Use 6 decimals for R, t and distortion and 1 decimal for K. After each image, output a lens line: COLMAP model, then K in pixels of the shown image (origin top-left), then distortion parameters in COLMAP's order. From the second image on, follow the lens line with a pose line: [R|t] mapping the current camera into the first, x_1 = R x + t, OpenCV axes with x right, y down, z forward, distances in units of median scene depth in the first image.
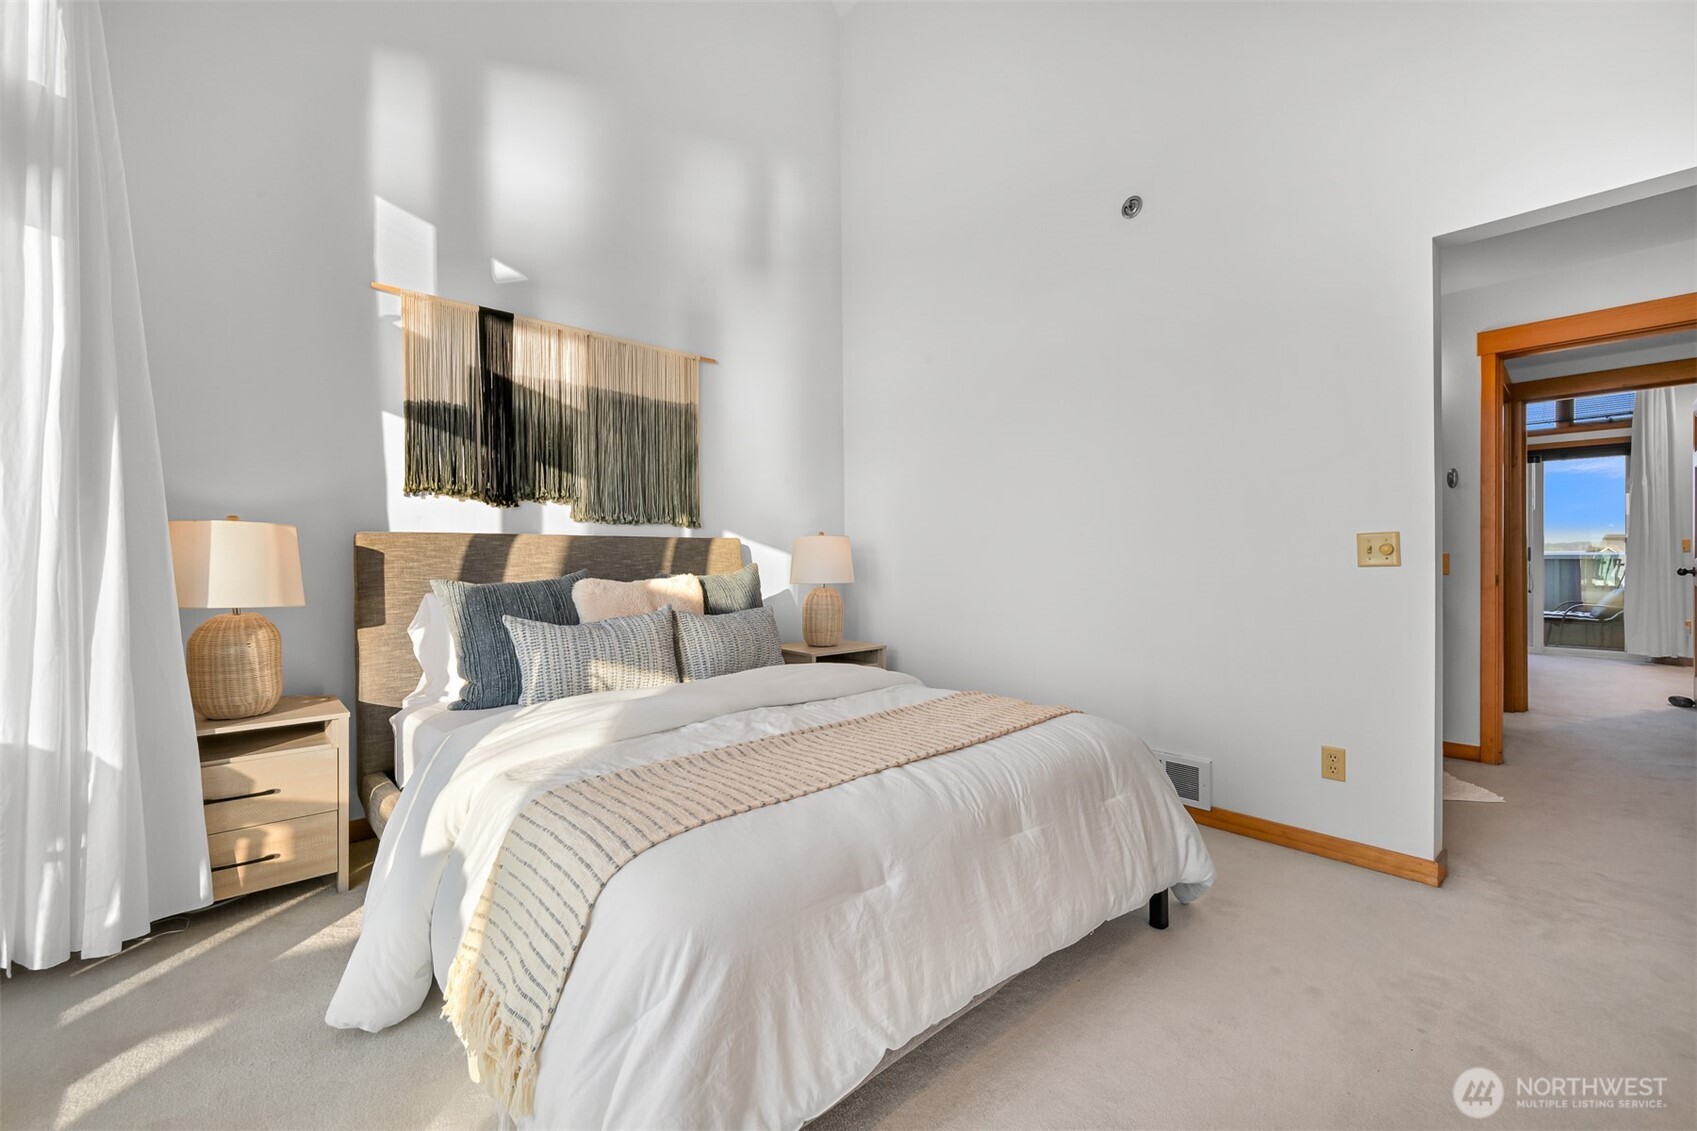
lens RADIAL K [[707.1, 0, 853.5], [0, 707.1, 566.7], [0, 0, 1]] dist [-0.000149, 0.000609]
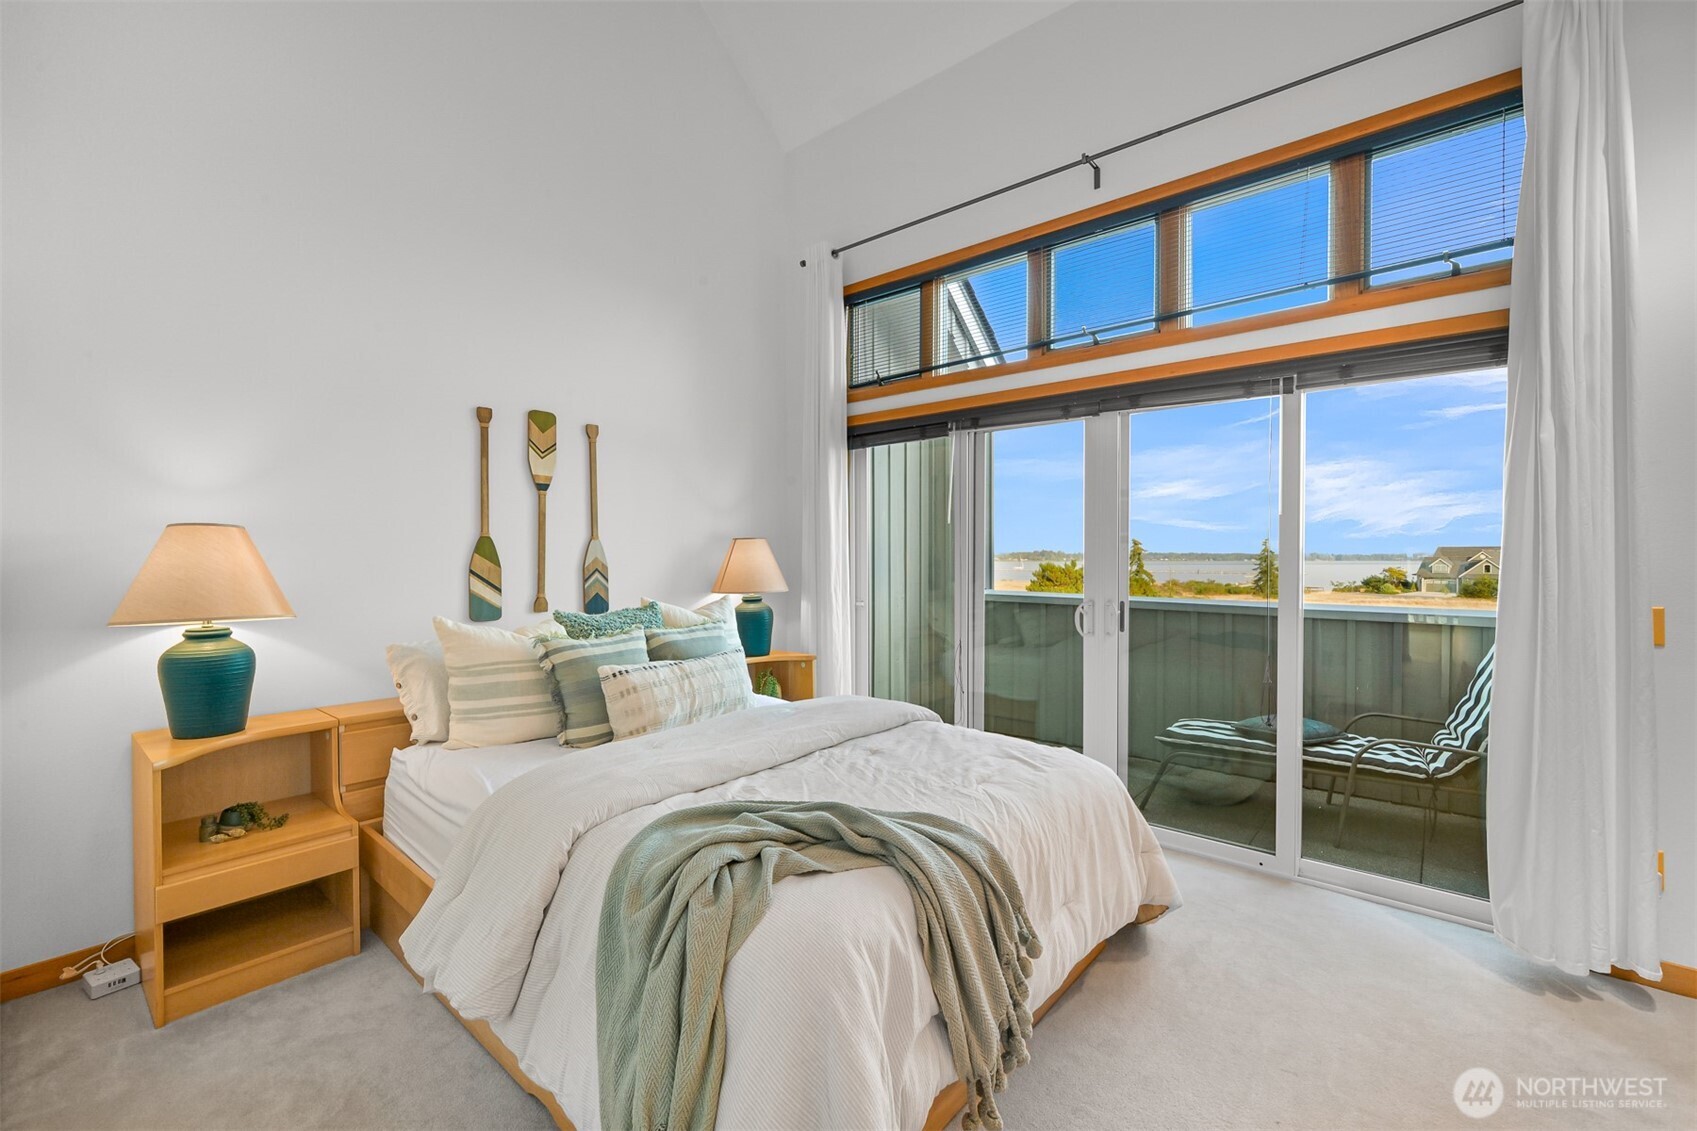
lens RADIAL K [[707.1, 0, 851.8], [0, 707.1, 565.5], [0, 0, 1]] dist [-0.000149, 0.000609]
pose [[0.993088, 0.009196, 0.117010, 0.729248], [-0.009037, 0.999957, -0.001883, -0.052532], [-0.117022, 0.000813, 0.993129, 0.684483]]
